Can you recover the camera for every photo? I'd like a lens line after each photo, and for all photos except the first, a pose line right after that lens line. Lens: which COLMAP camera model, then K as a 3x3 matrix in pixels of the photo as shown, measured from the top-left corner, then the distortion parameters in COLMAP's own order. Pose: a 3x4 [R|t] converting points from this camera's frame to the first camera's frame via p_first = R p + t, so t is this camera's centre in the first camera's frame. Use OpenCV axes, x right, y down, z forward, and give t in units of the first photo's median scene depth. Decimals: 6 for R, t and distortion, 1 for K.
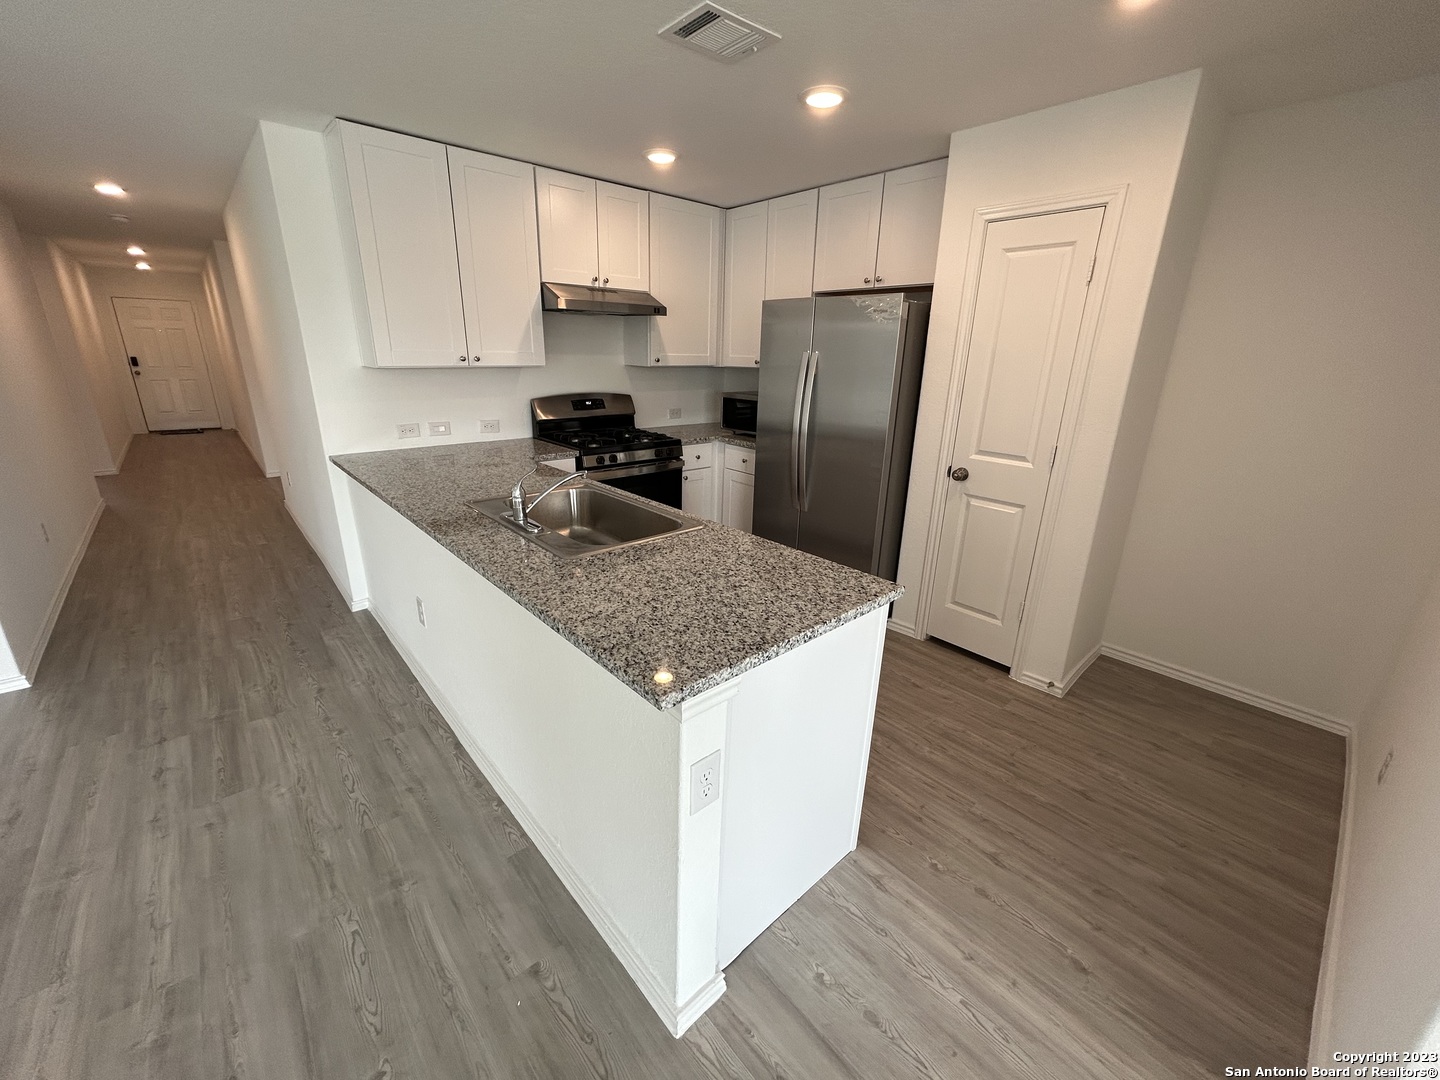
lens RADIAL K [[574.7, 0, 717.6], [0, 574.7, 539.3], [0, 0, 1]] dist [0.002364, 0.000074]
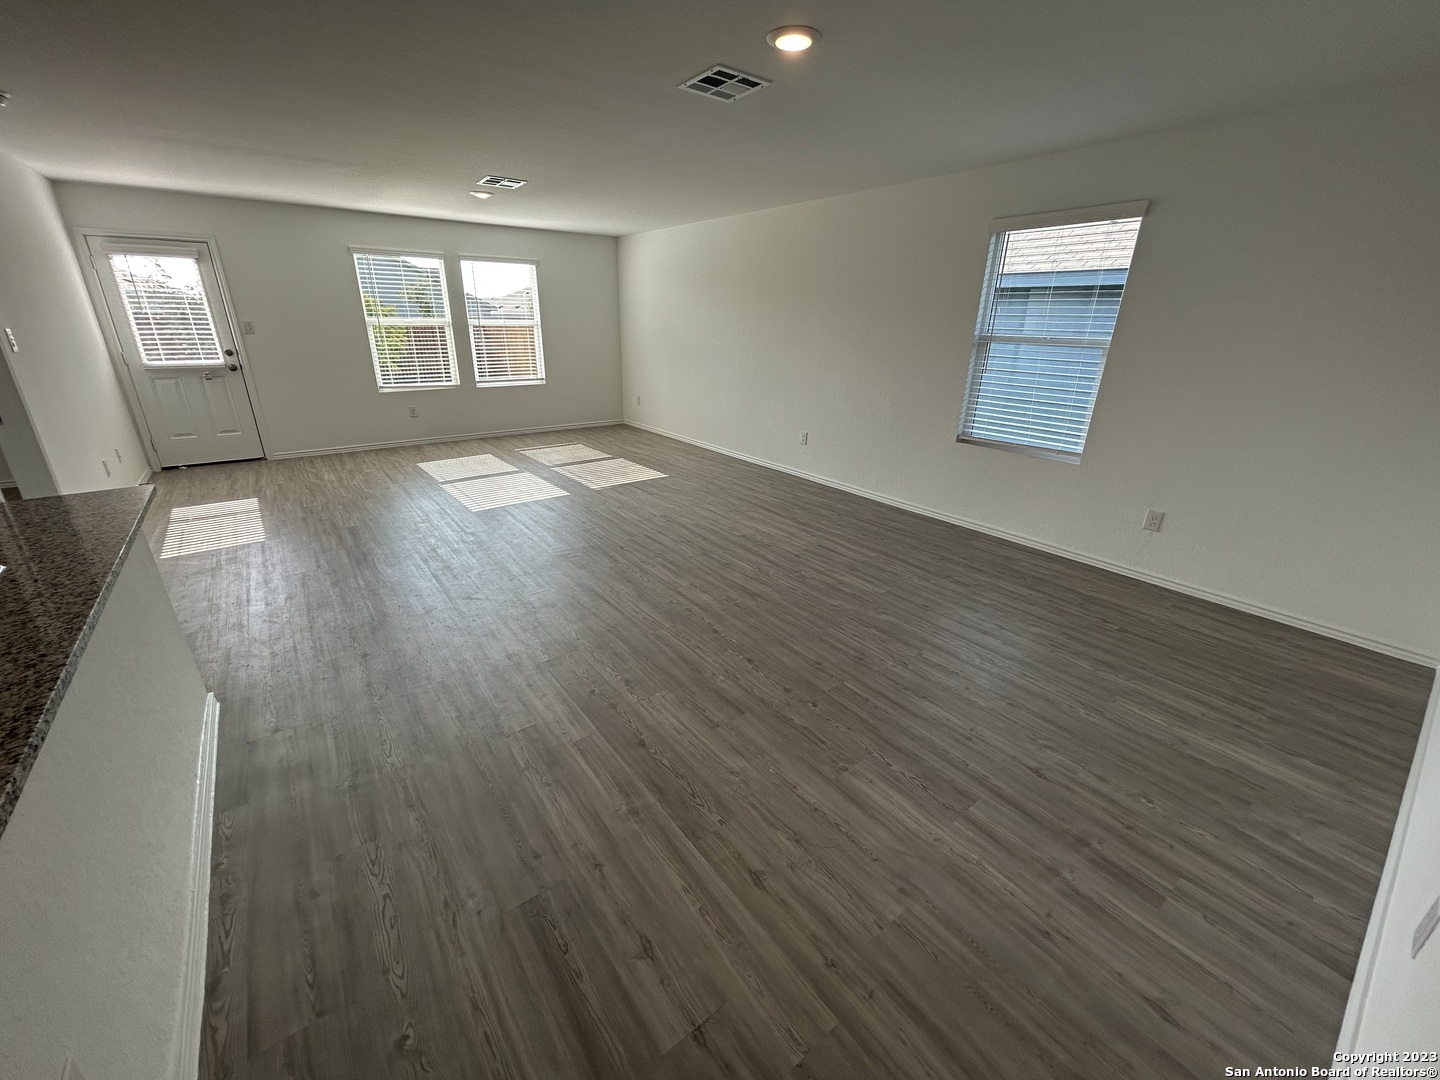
lens RADIAL K [[574.7, 0, 719.6], [0, 574.7, 534.7], [0, 0, 1]] dist [0.002364, 0.000074]
pose [[-0.996545, -0.059469, 0.057972, -1.094082], [-0.009825, 0.777552, 0.628741, -0.435321], [-0.082467, 0.626000, -0.775451, 1.251218]]
